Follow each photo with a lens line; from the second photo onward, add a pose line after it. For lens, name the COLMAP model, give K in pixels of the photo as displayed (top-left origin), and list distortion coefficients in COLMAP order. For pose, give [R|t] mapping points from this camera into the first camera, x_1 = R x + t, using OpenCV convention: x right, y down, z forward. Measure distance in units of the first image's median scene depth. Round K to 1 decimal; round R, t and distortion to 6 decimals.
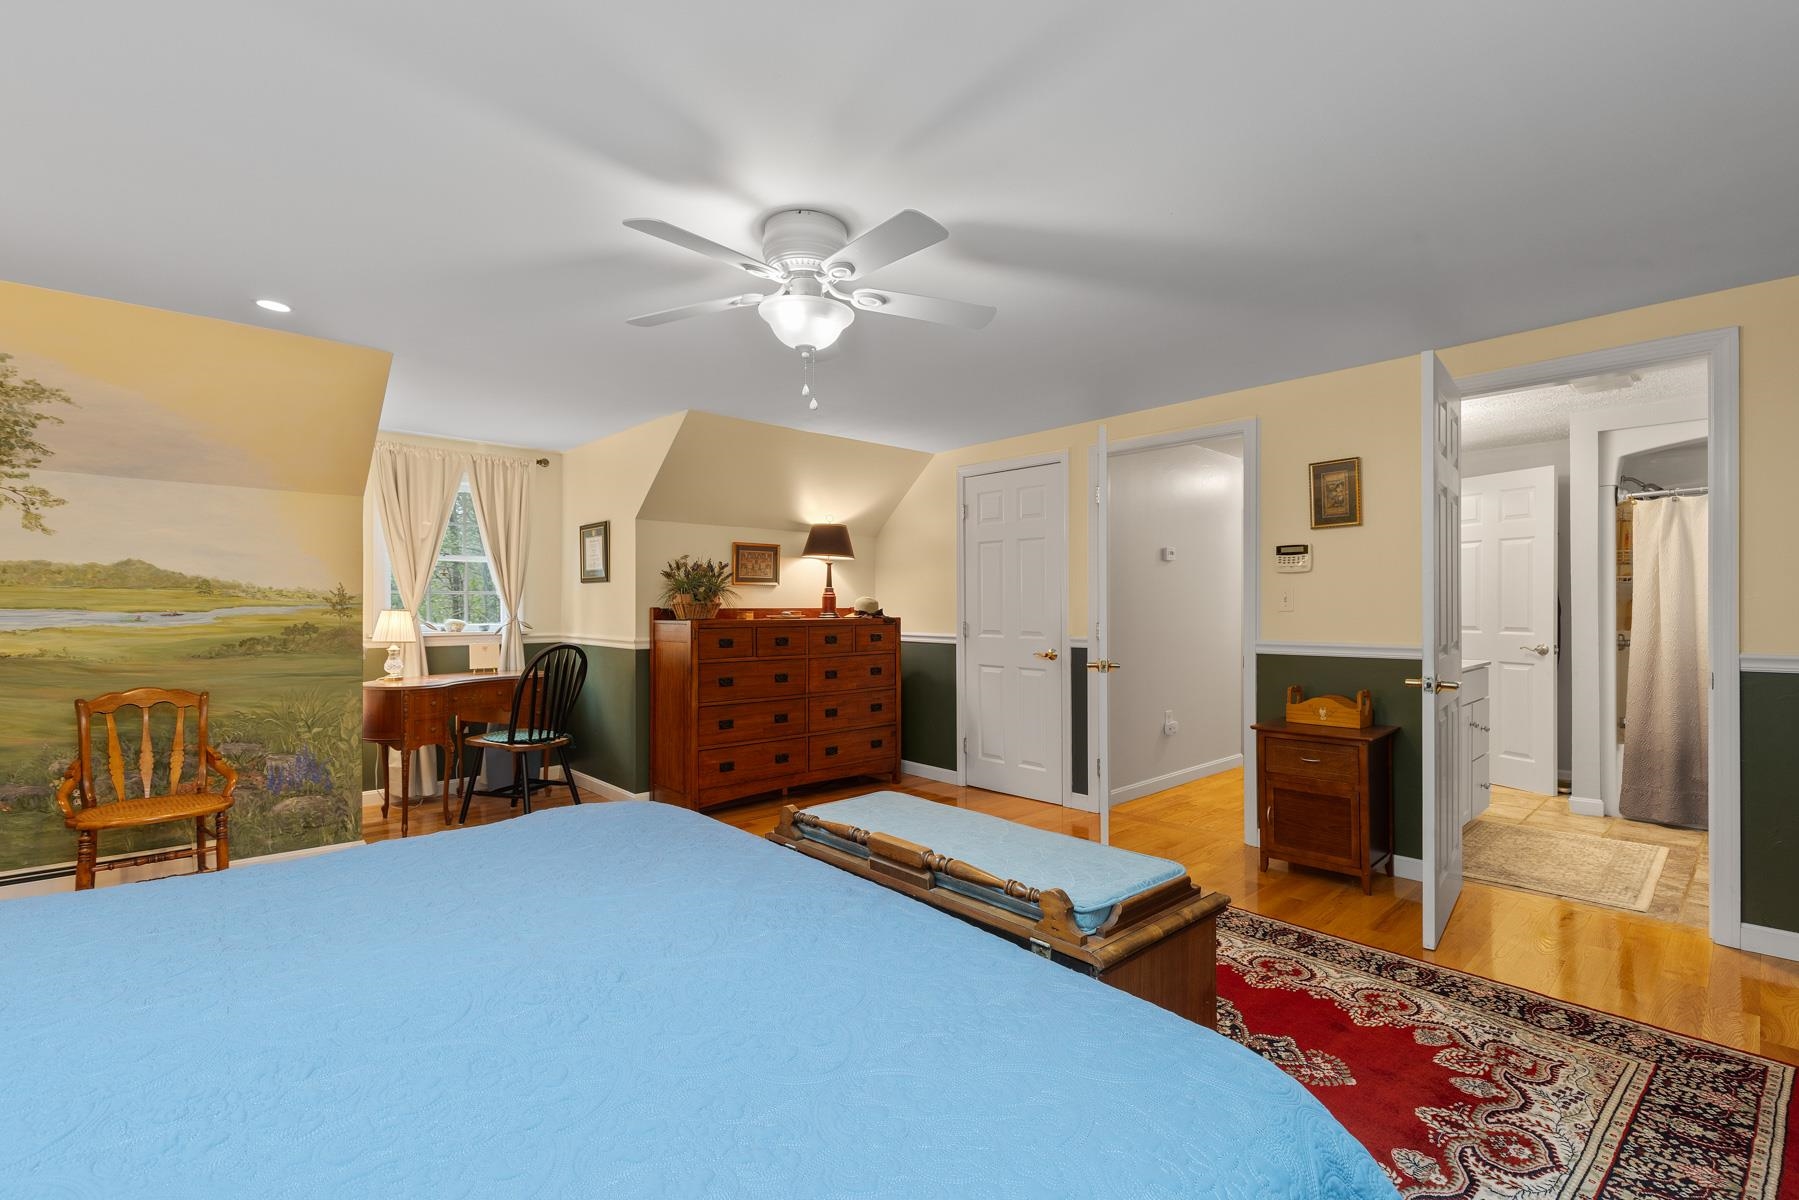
lens RADIAL K [[807.8, 0, 876.7], [0, 807.8, 599.4], [0, 0, 1]] dist [0.007542, -0.001517]
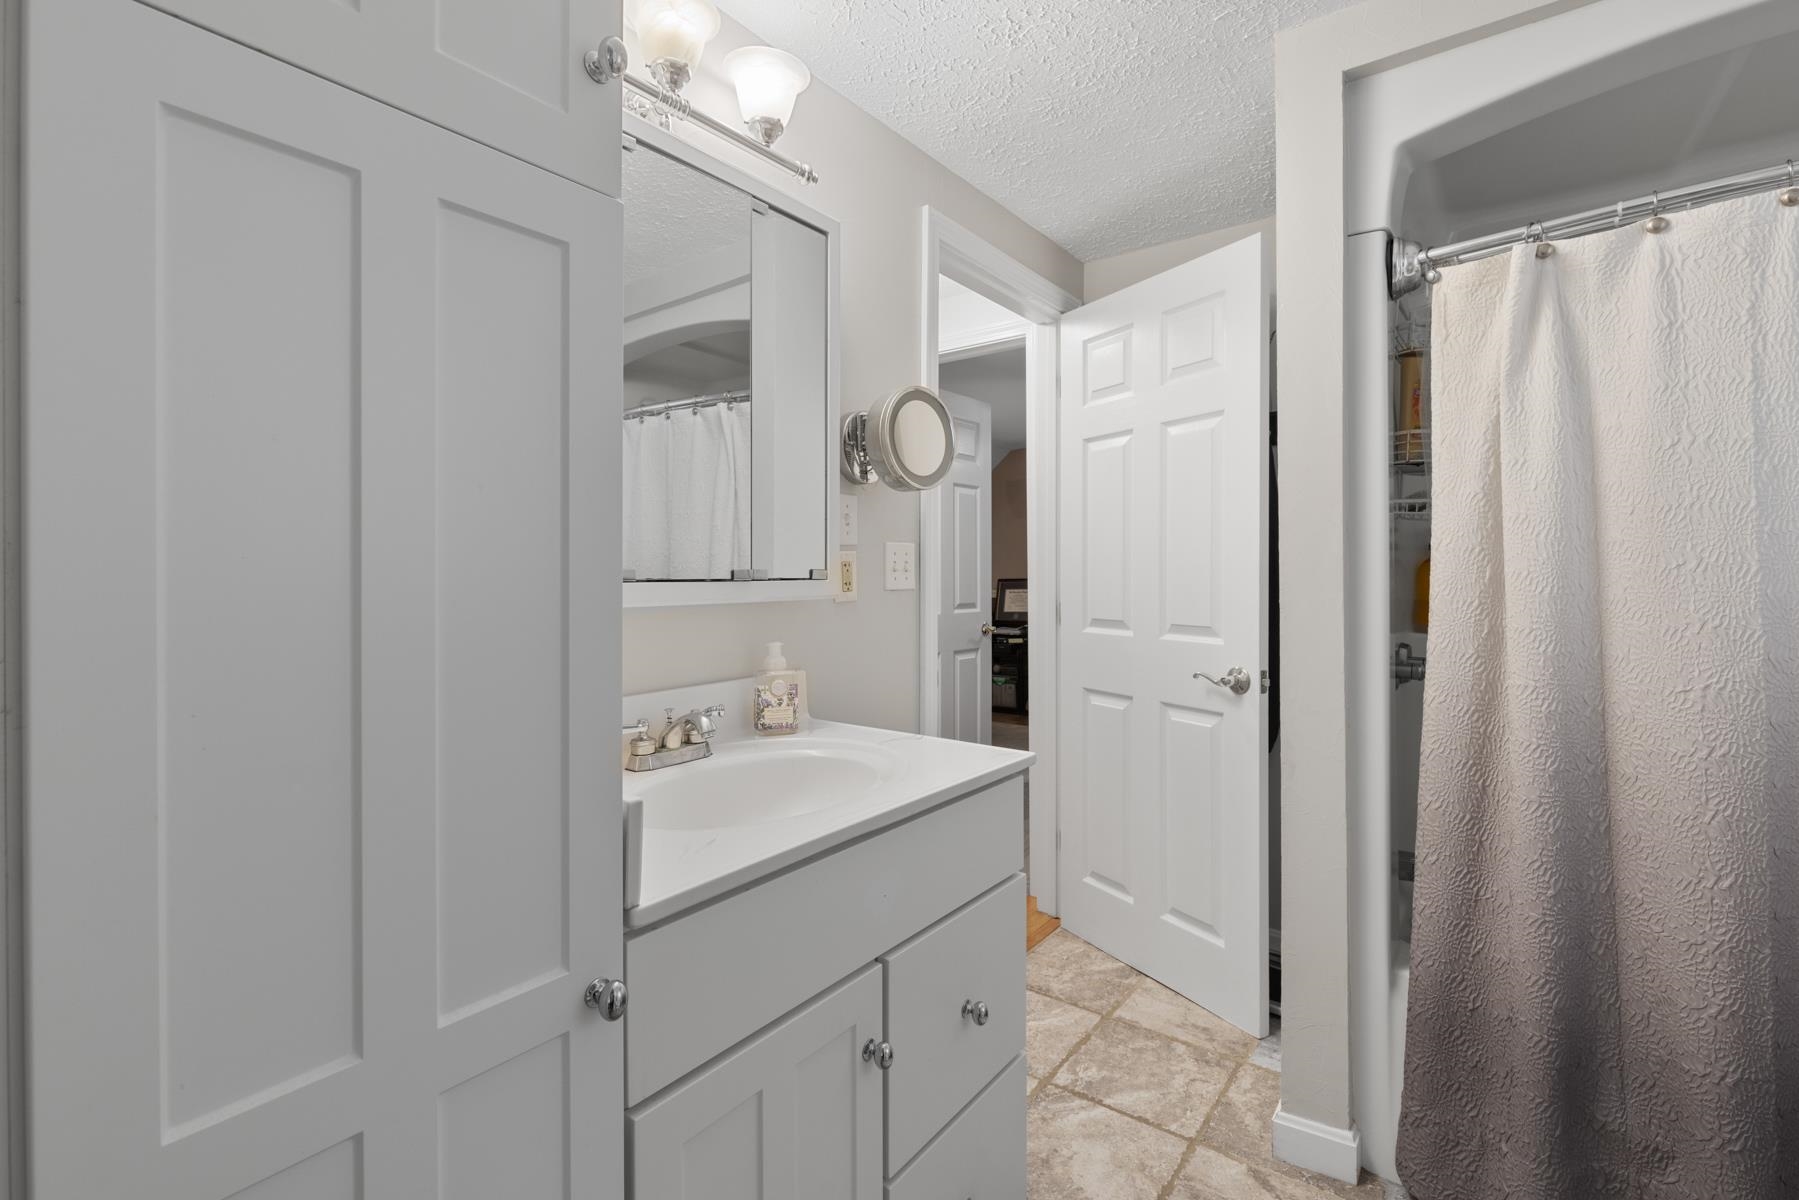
lens RADIAL K [[807.8, 0, 882.7], [0, 807.8, 573.8], [0, 0, 1]] dist [0.007542, -0.001517]
pose [[0.986910, -0.004584, 0.161208, 0.637938], [0.003709, 0.999977, 0.005728, 0.004488], [-0.161230, -0.005055, 0.986904, 0.689373]]
